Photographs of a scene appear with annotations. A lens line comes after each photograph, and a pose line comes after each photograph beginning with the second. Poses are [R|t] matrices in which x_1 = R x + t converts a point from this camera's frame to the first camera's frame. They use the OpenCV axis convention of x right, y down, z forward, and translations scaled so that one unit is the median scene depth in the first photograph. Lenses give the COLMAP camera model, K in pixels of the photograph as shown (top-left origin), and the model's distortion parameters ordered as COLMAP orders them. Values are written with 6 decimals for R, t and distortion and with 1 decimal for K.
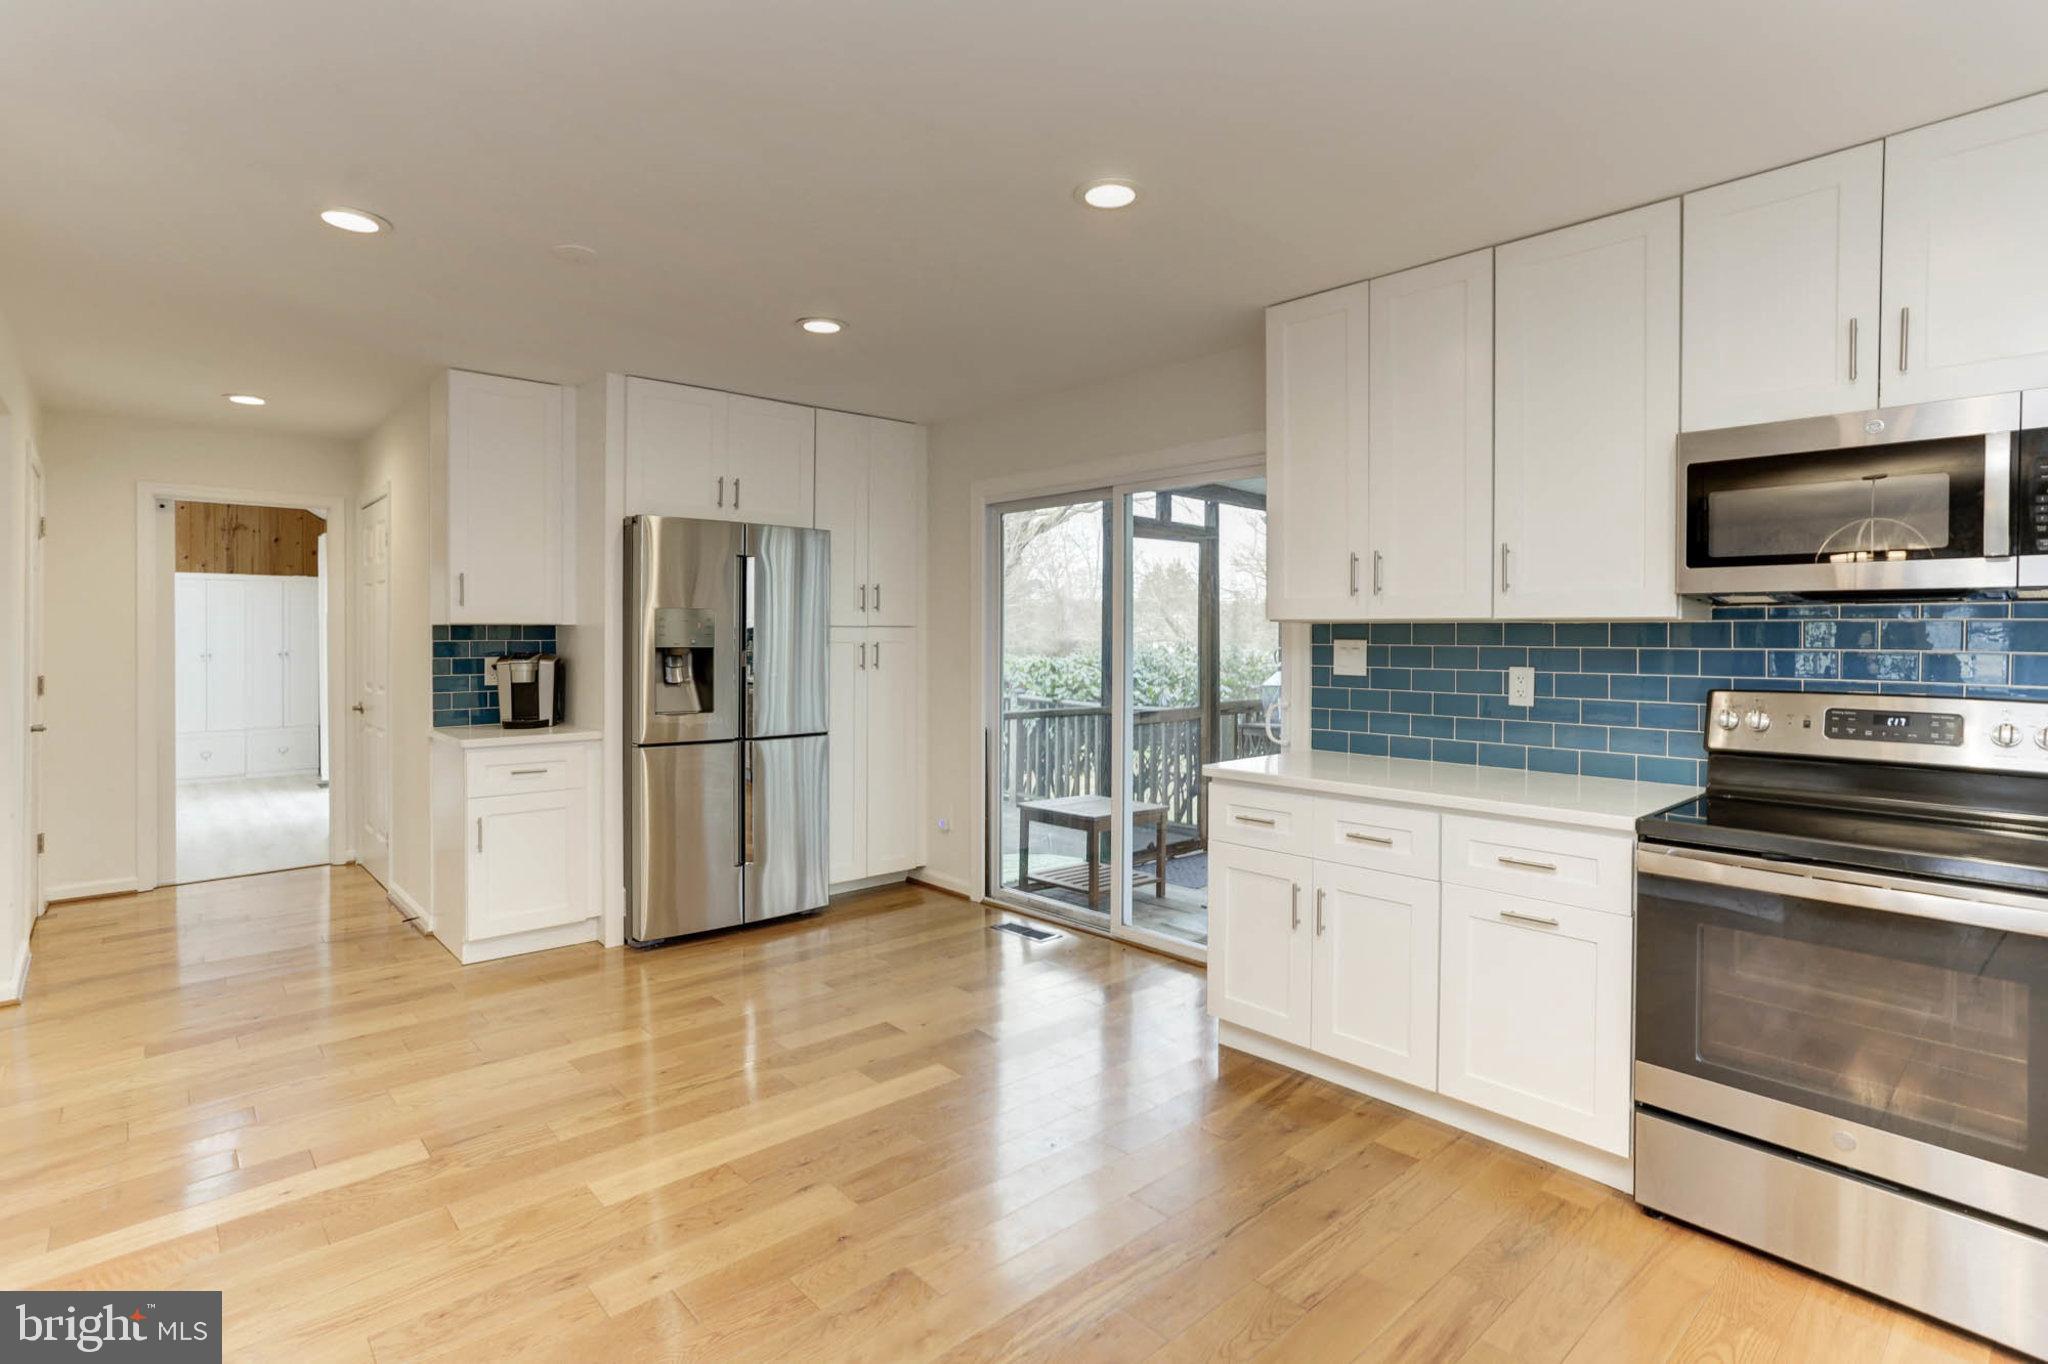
lens RADIAL K [[1013.1, 0, 1019.8], [0, 1013.1, 651.8], [0, 0, 1]] dist [-0.050704, 0.040037]
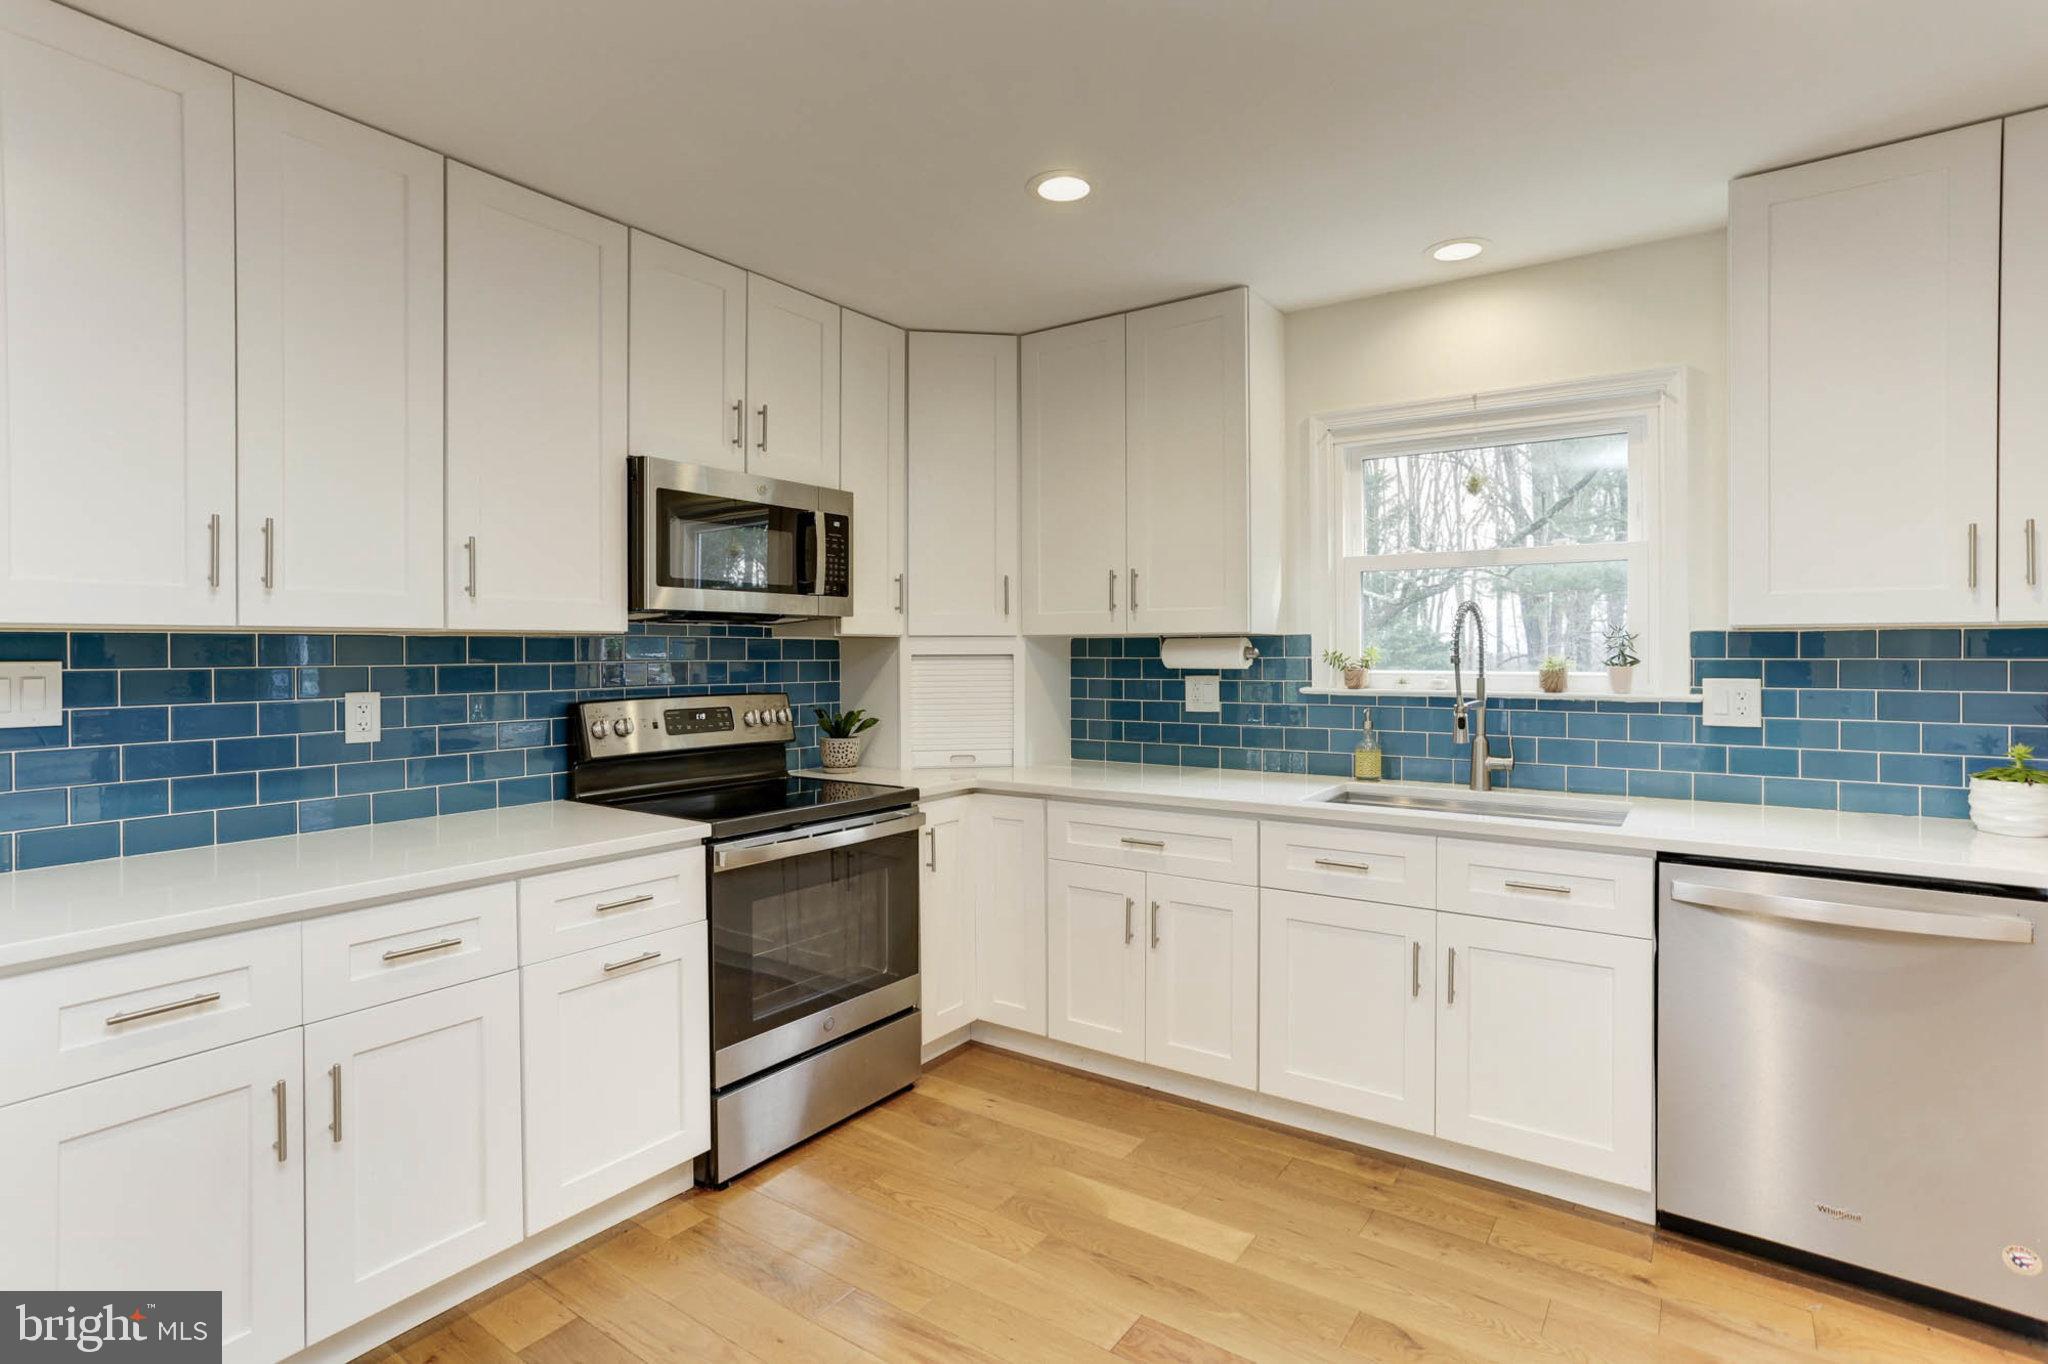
lens RADIAL K [[1013.1, 0, 1019.8], [0, 1013.1, 651.8], [0, 0, 1]] dist [-0.050704, 0.040037]
pose [[-0.222822, -0.001694, 0.974858, -0.328498], [0.023190, 0.999706, 0.007037, -0.008841], [-0.974583, 0.024175, -0.222717, 0.613978]]
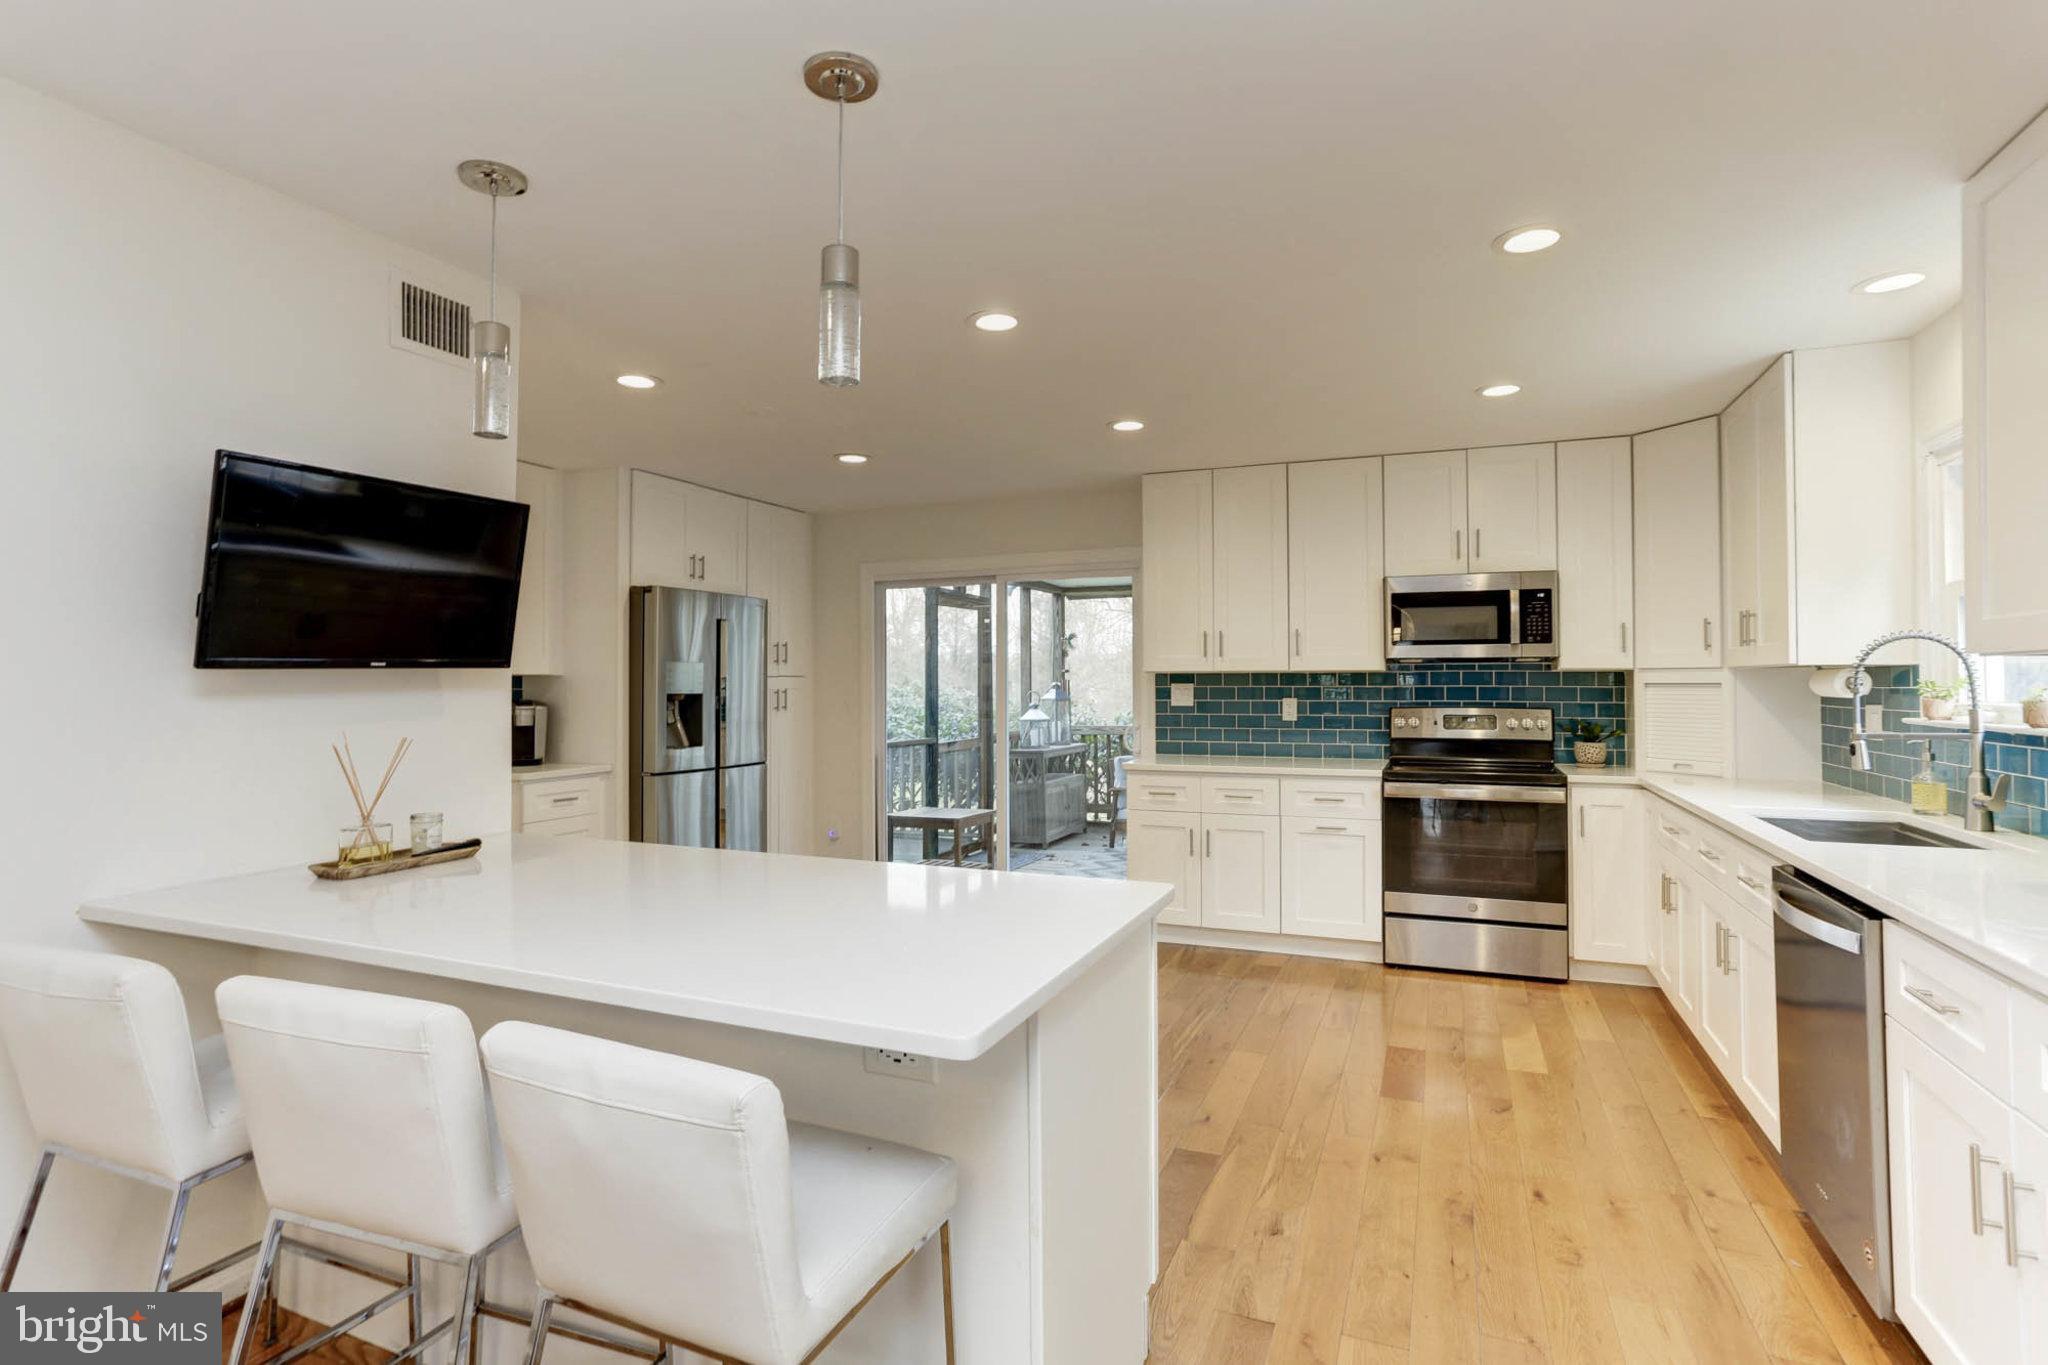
lens RADIAL K [[1001.0, 0, 1014.2], [0, 1001.0, 659.4], [0, 0, 1]] dist [-0.053435, 0.038657]
pose [[0.906730, 0.005280, 0.421679, -0.604470], [0.012583, 0.999138, -0.039568, 0.009277], [-0.421524, 0.041183, 0.905882, -0.338752]]
